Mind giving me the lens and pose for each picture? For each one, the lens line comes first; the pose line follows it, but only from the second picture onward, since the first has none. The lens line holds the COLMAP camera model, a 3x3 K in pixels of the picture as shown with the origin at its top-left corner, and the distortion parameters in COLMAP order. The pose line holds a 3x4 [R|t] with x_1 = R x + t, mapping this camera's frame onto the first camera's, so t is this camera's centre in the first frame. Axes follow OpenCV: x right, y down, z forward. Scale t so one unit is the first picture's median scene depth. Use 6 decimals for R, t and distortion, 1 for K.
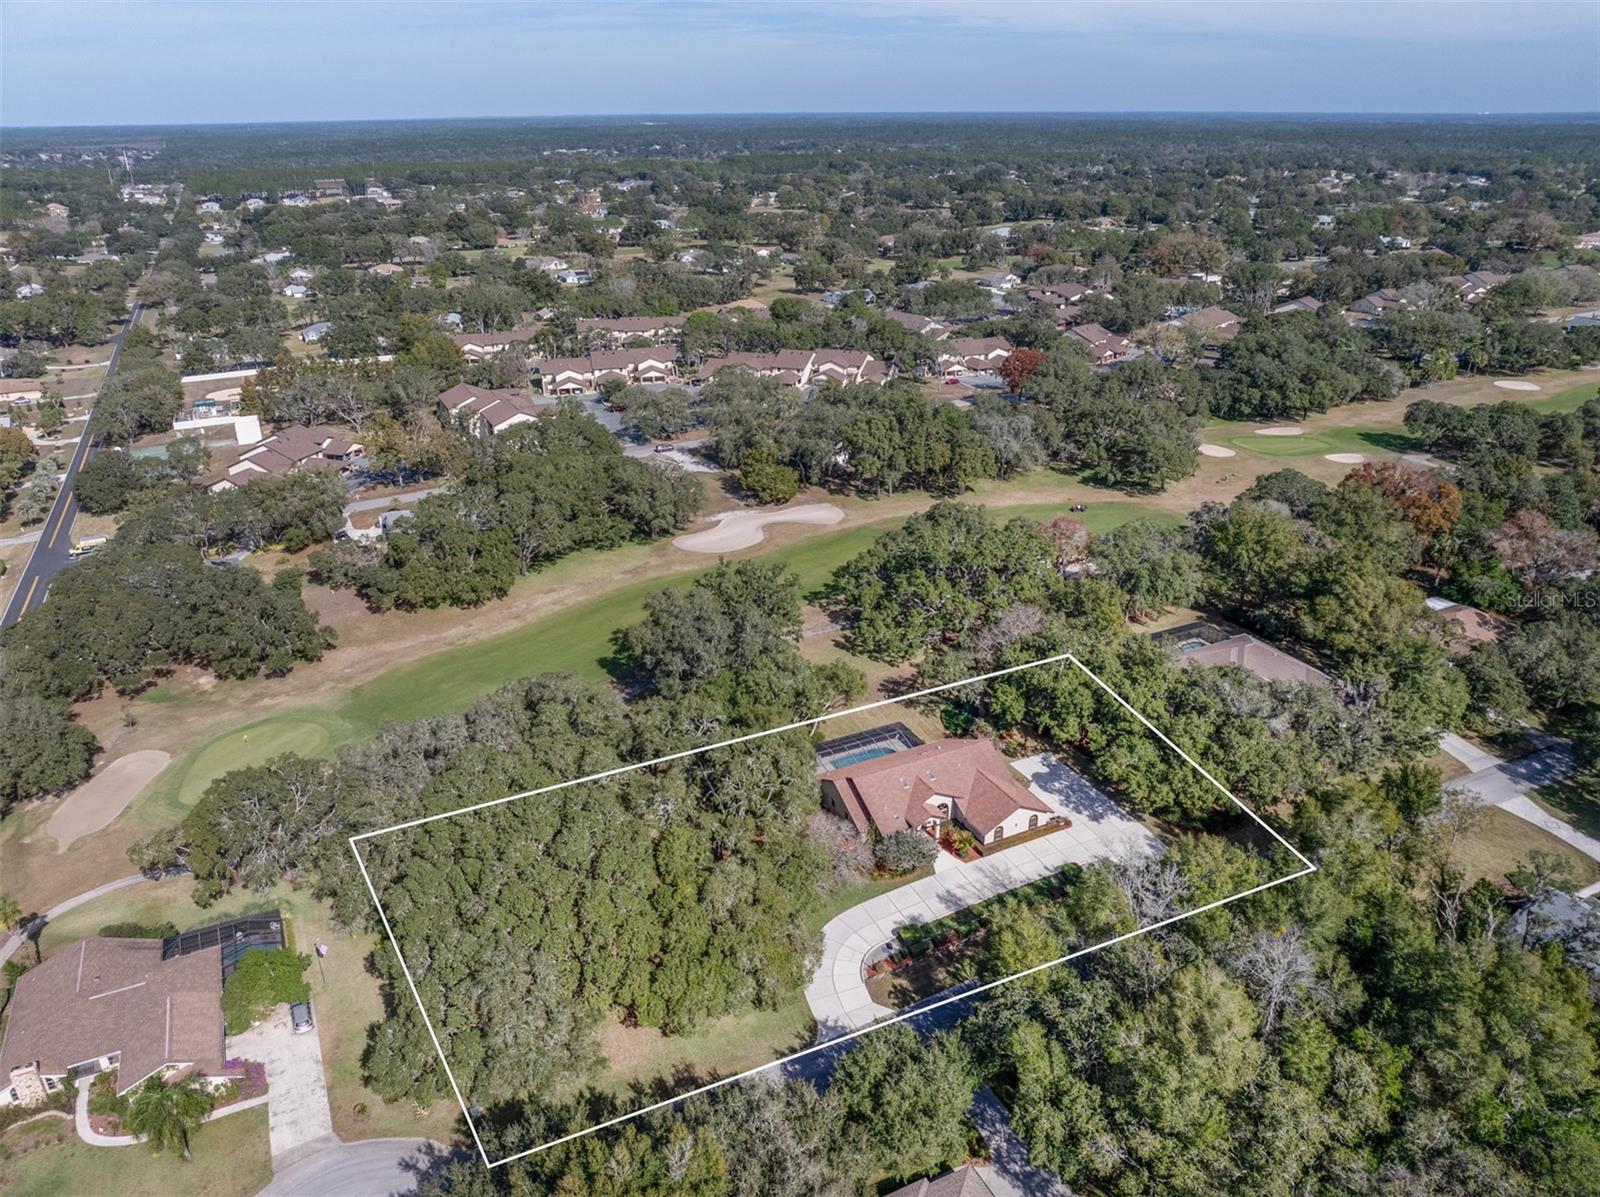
lens RADIAL K [[1135.8, 0, 797.6], [0, 1135.8, 590.5], [0, 0, 1]] dist [-0.025956, -0.067595]
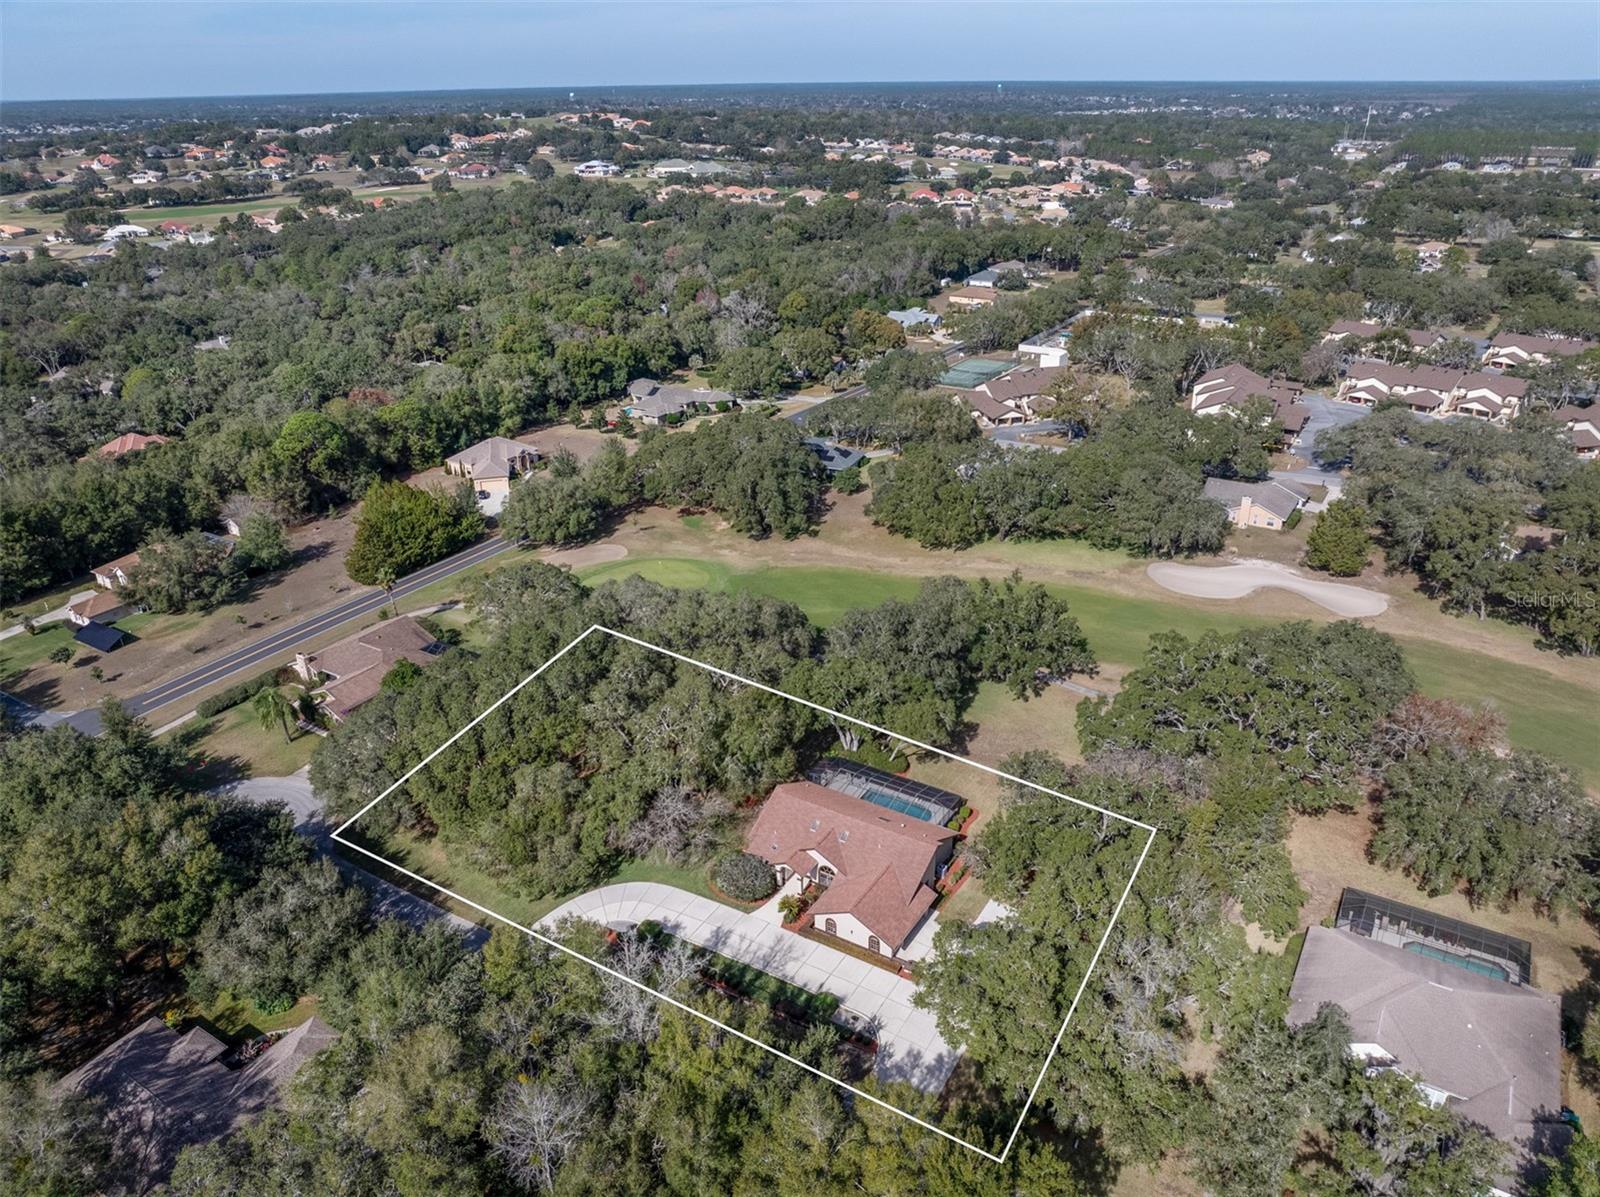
lens RADIAL K [[1136.1, 0, 800.0], [0, 1136.1, 598.5], [0, 0, 1]] dist [-0.034578, -0.002647]
pose [[0.527430, 0.360965, -0.769105, 0.706836], [-0.329198, 0.921366, 0.206671, -0.178145], [0.783228, 0.144183, 0.604785, 0.405281]]
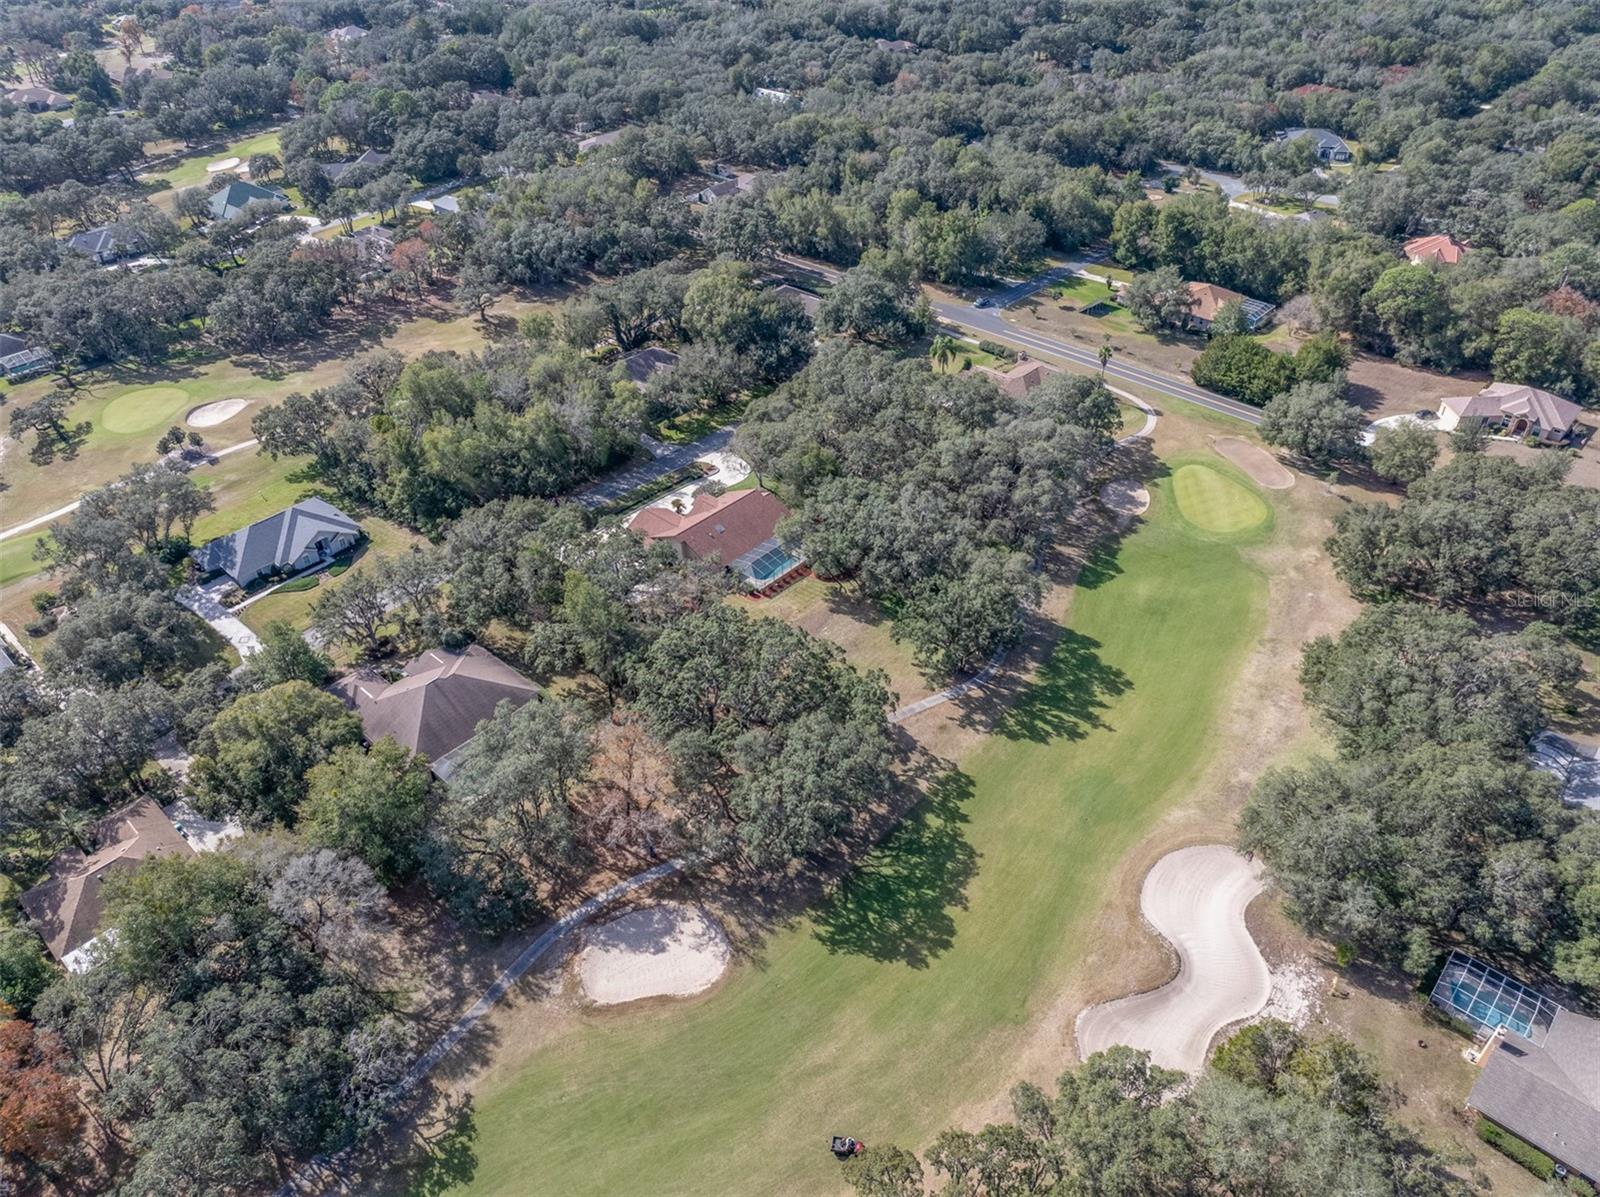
lens RADIAL K [[1136.1, 0, 800.0], [0, 1136.1, 598.5], [0, 0, 1]] dist [-0.034578, -0.002647]
pose [[-0.927938, 0.241021, -0.284324, 0.437206], [-0.130362, 0.504773, 0.853352, -1.006194], [0.349194, 0.828923, -0.436978, 1.750074]]
